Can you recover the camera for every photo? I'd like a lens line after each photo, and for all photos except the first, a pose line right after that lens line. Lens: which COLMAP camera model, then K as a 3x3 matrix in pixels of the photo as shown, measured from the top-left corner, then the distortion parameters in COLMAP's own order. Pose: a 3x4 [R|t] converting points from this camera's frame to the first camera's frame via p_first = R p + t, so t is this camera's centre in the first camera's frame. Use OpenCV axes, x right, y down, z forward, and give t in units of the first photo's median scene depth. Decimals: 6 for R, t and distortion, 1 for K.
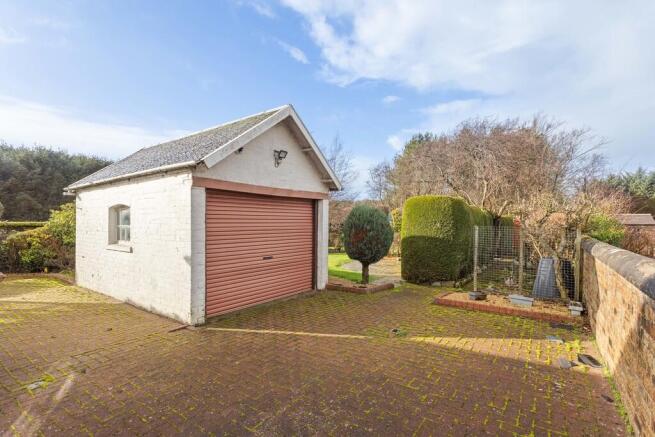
lens RADIAL K [[315.2, 0, 325.7], [0, 315.2, 222.3], [0, 0, 1]] dist [-0.002384, 0.001367]
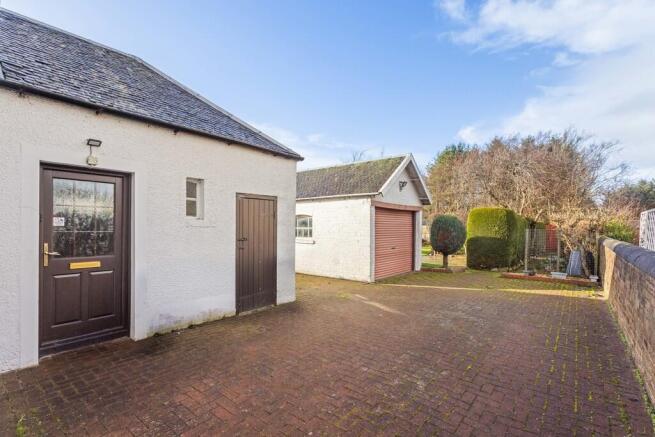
lens RADIAL K [[315.2, 0, 323.1], [0, 315.2, 229.2], [0, 0, 1]] dist [-0.002384, 0.001367]
pose [[0.997922, 0.003778, -0.064325, -0.405206], [-0.003289, 0.999965, 0.007705, 0.004581], [0.064352, -0.007477, 0.997899, -0.575302]]
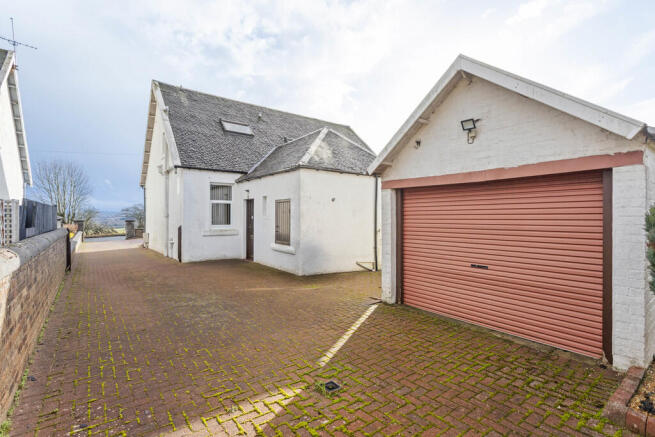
lens RADIAL K [[315.2, 0, 328.7], [0, 315.2, 214.9], [0, 0, 1]] dist [-0.002384, 0.001367]
pose [[-0.297012, -0.012244, -0.954795, 0.586589], [-0.004016, 0.999925, -0.011573, 0.001662], [0.954865, 0.000397, -0.297039, 0.820746]]
